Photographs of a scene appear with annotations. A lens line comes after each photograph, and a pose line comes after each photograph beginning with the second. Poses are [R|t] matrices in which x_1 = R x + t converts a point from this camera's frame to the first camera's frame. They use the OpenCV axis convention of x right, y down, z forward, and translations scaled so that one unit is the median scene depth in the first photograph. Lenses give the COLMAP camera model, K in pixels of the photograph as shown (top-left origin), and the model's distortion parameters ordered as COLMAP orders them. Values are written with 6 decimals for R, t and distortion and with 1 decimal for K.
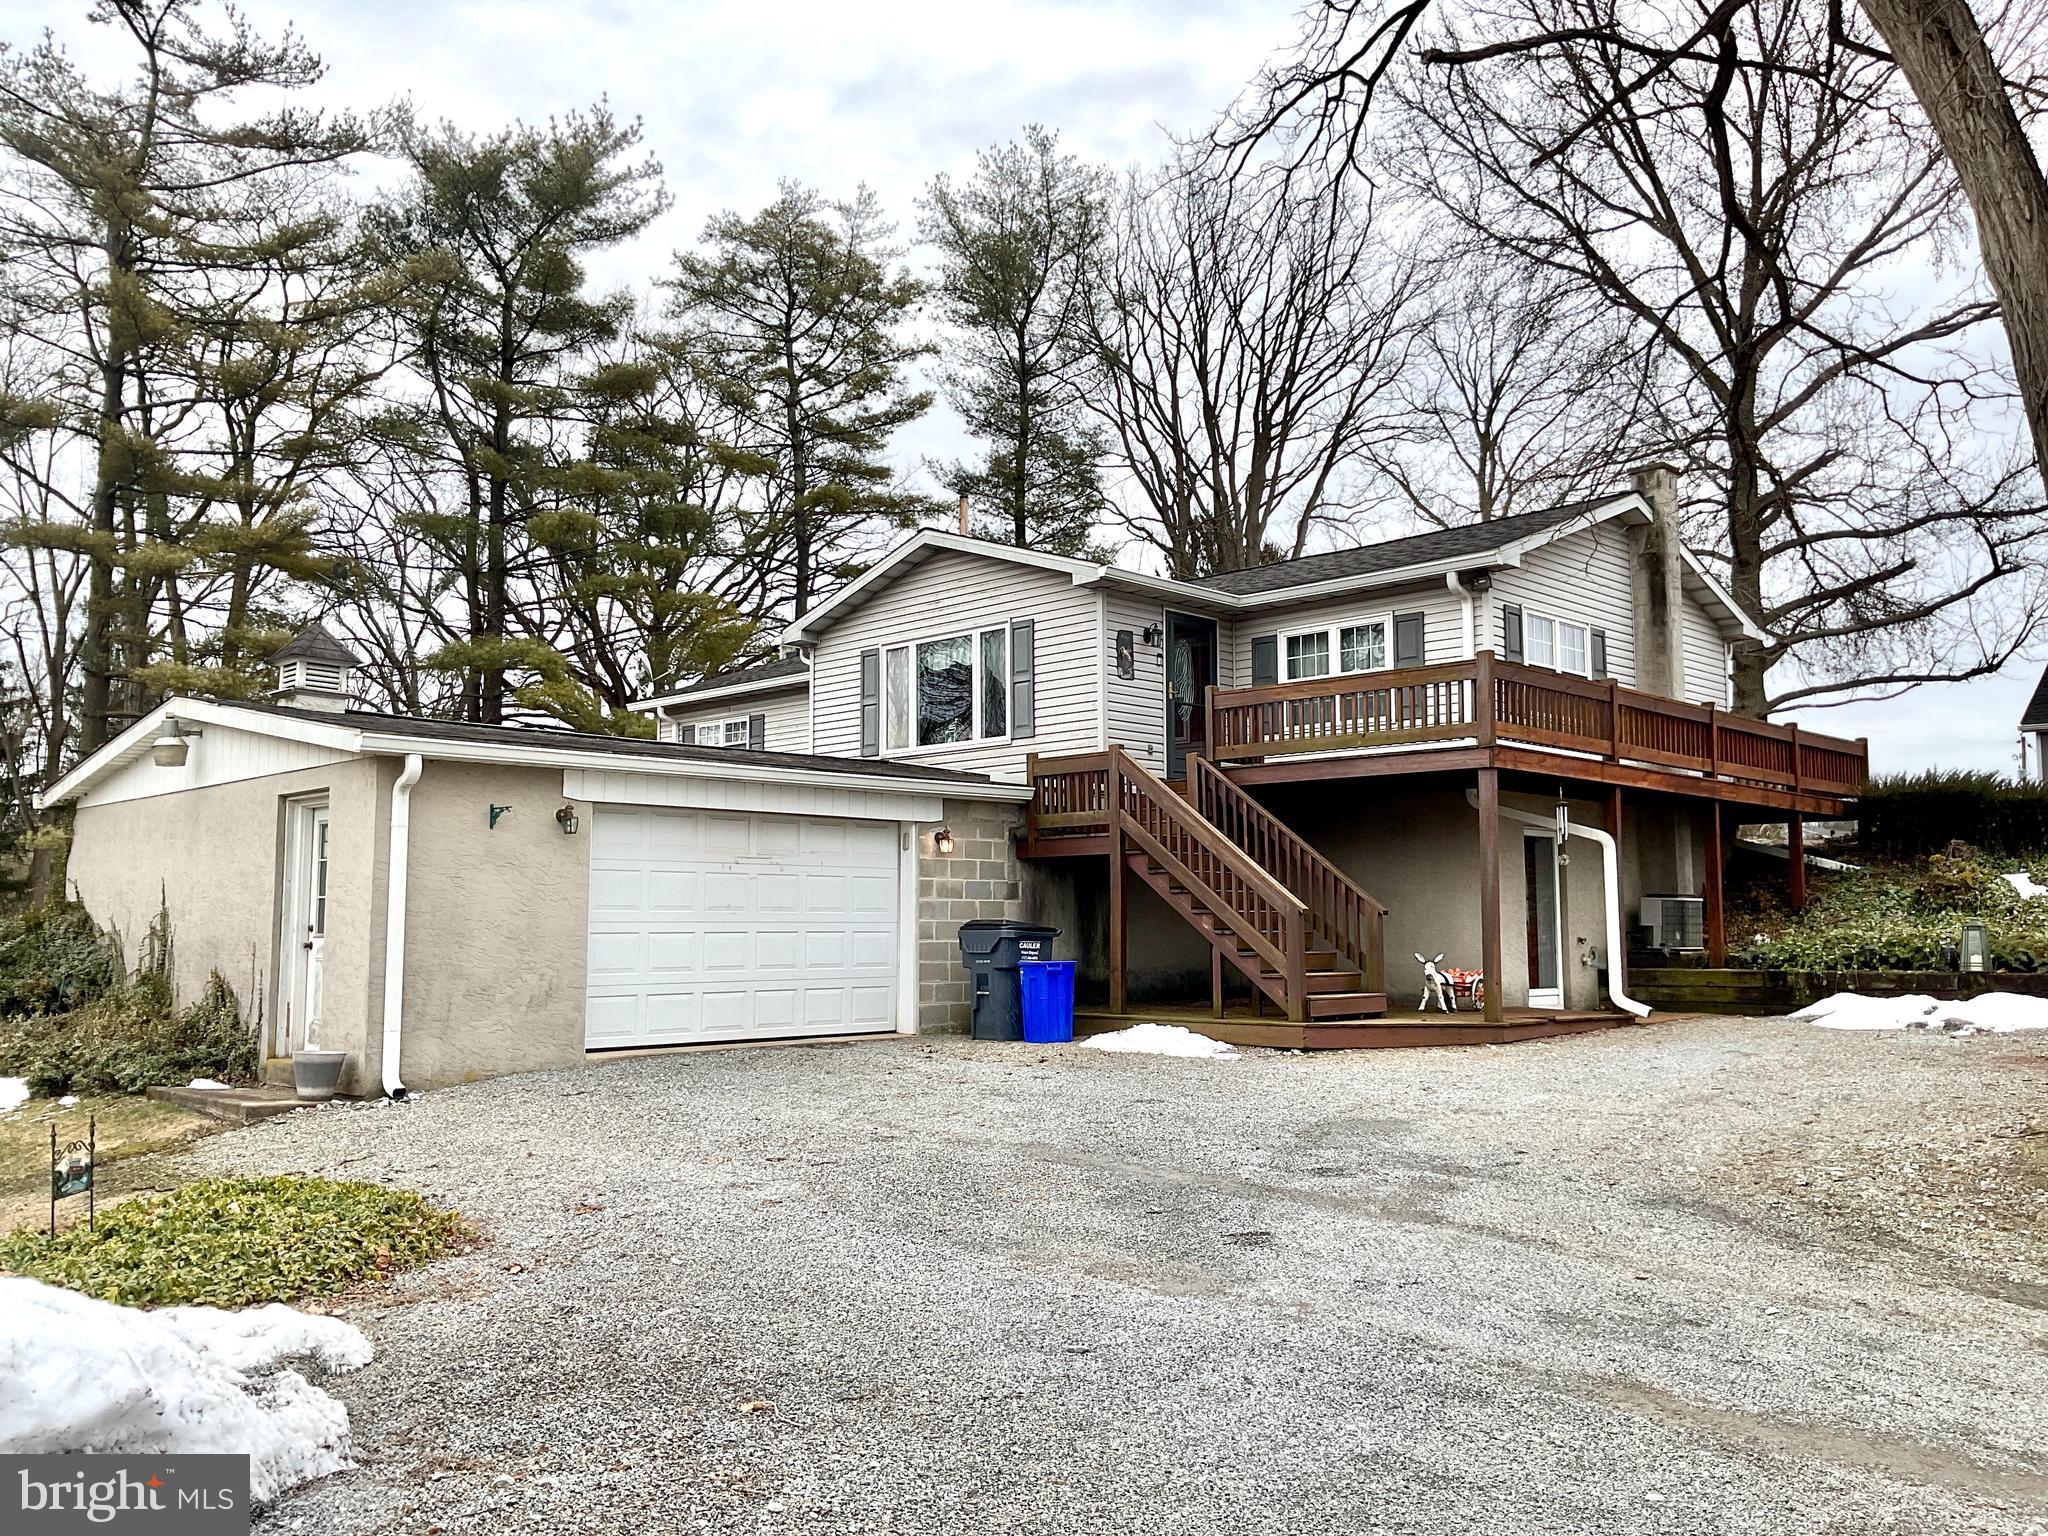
lens RADIAL K [[1688.8, 0, 1009.2], [0, 1688.8, 768.2], [0, 0, 1]] dist [0.095515, -0.193786]
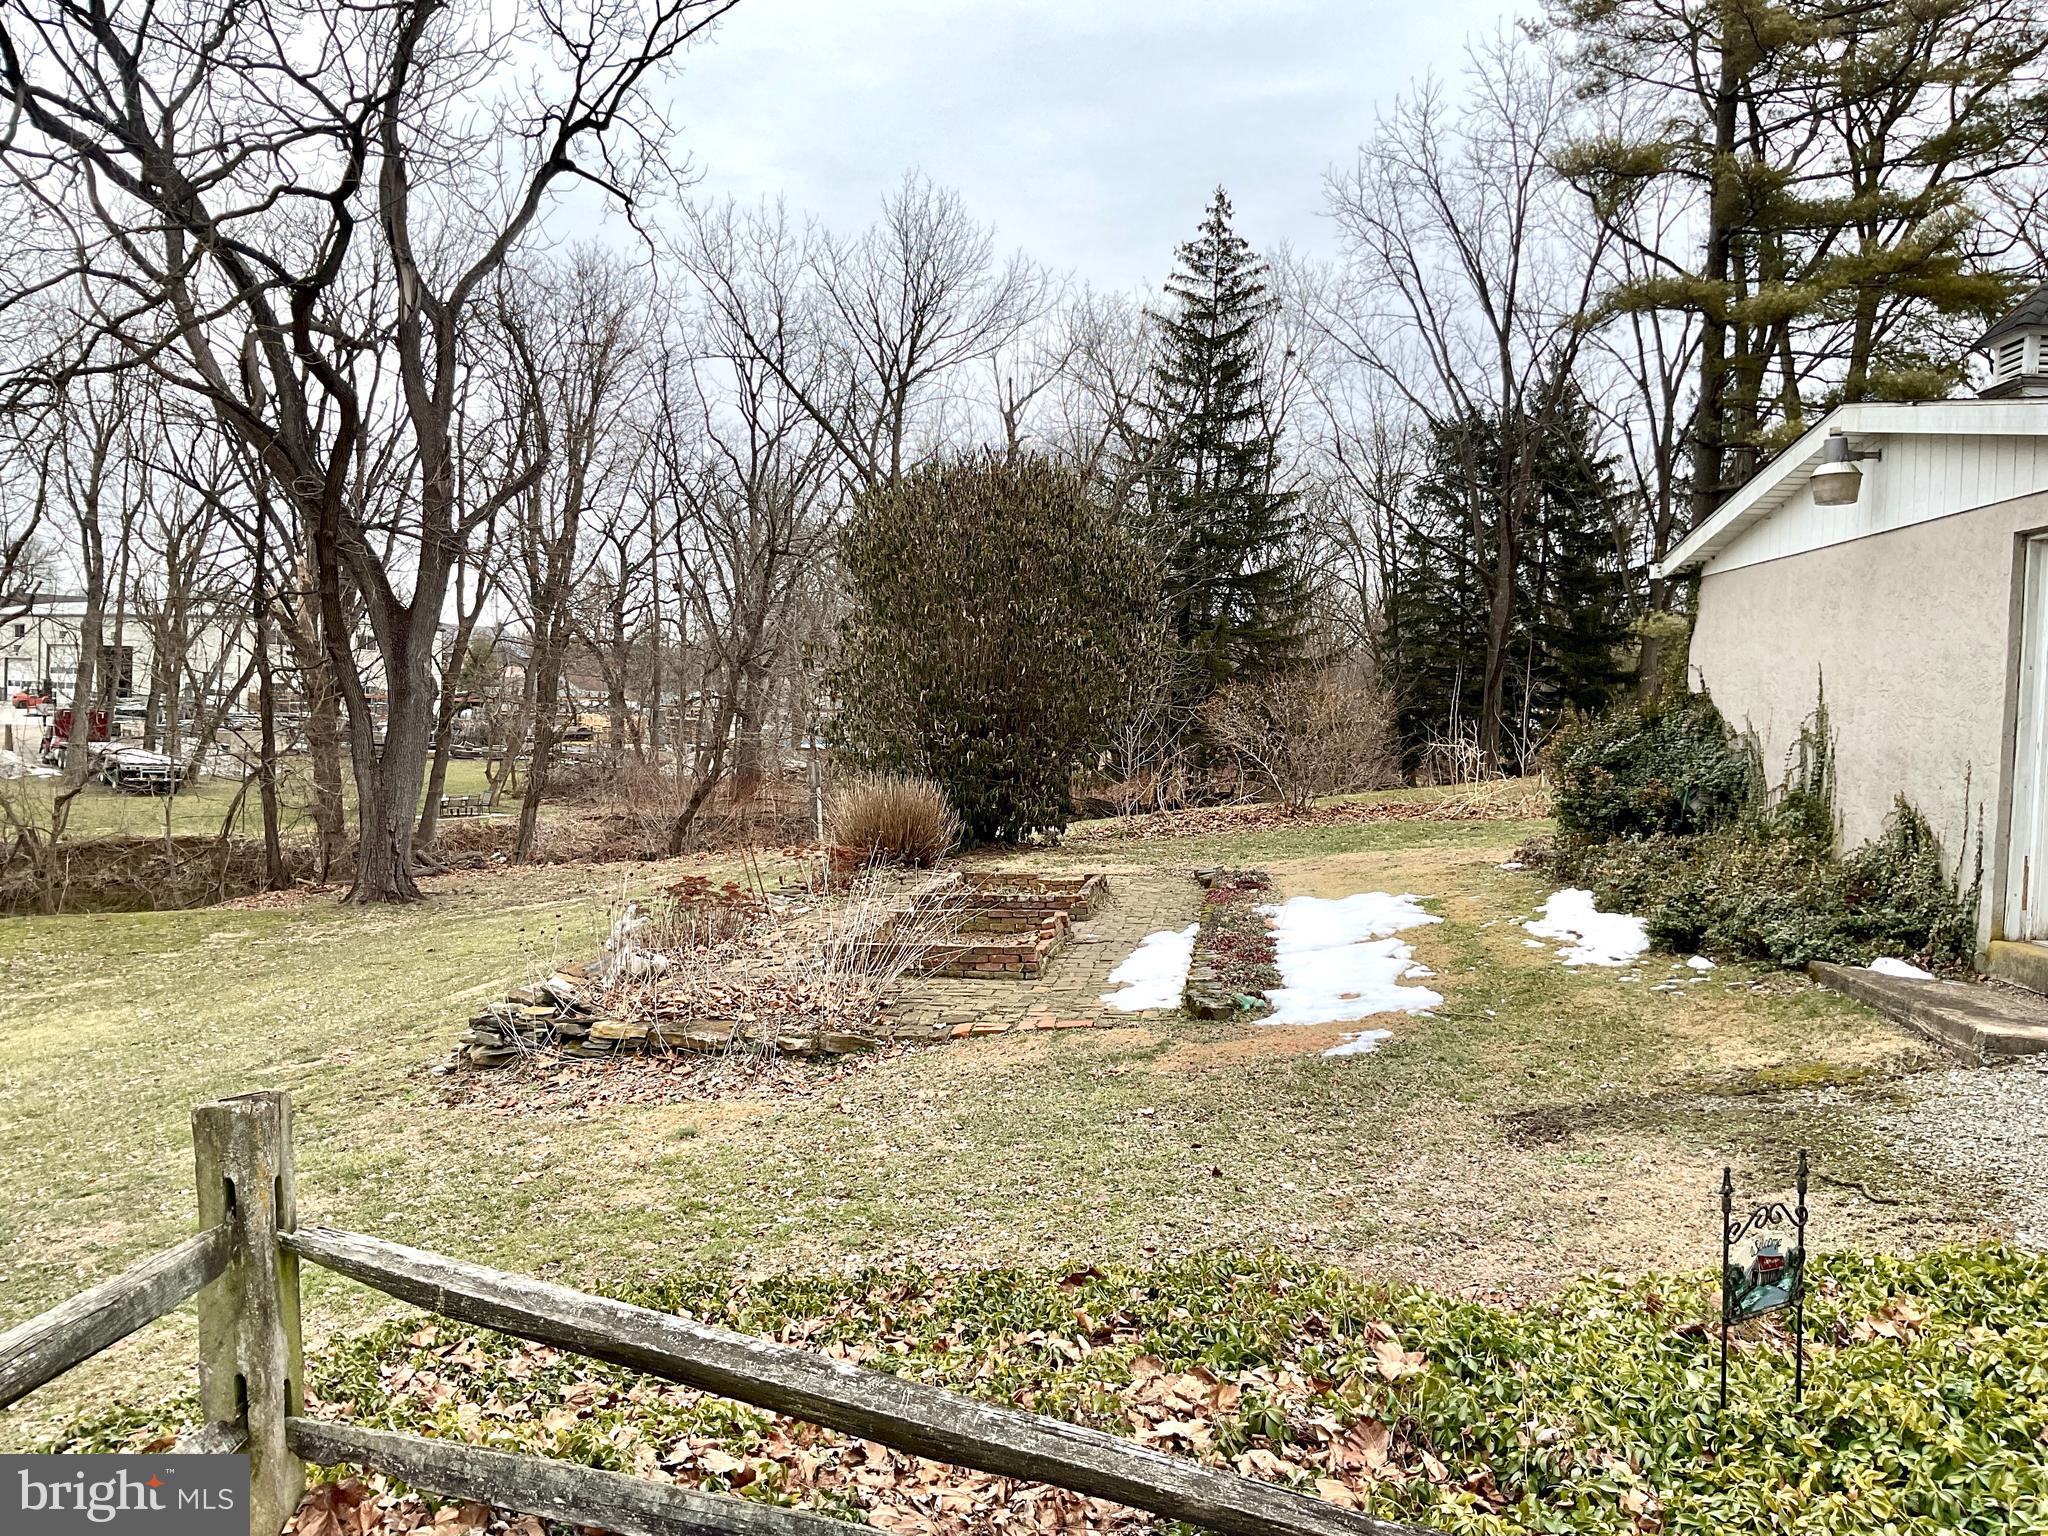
lens RADIAL K [[1732.0, 0, 1024.0], [0, 1732.0, 768.0], [0, 0, 1]] dist [-0.003433, 0.002433]
pose [[0.652489, 0.052480, -0.755979, -0.145244], [0.037395, 0.994154, 0.101289, 0.019615], [0.756875, -0.094360, 0.646712, 0.243173]]
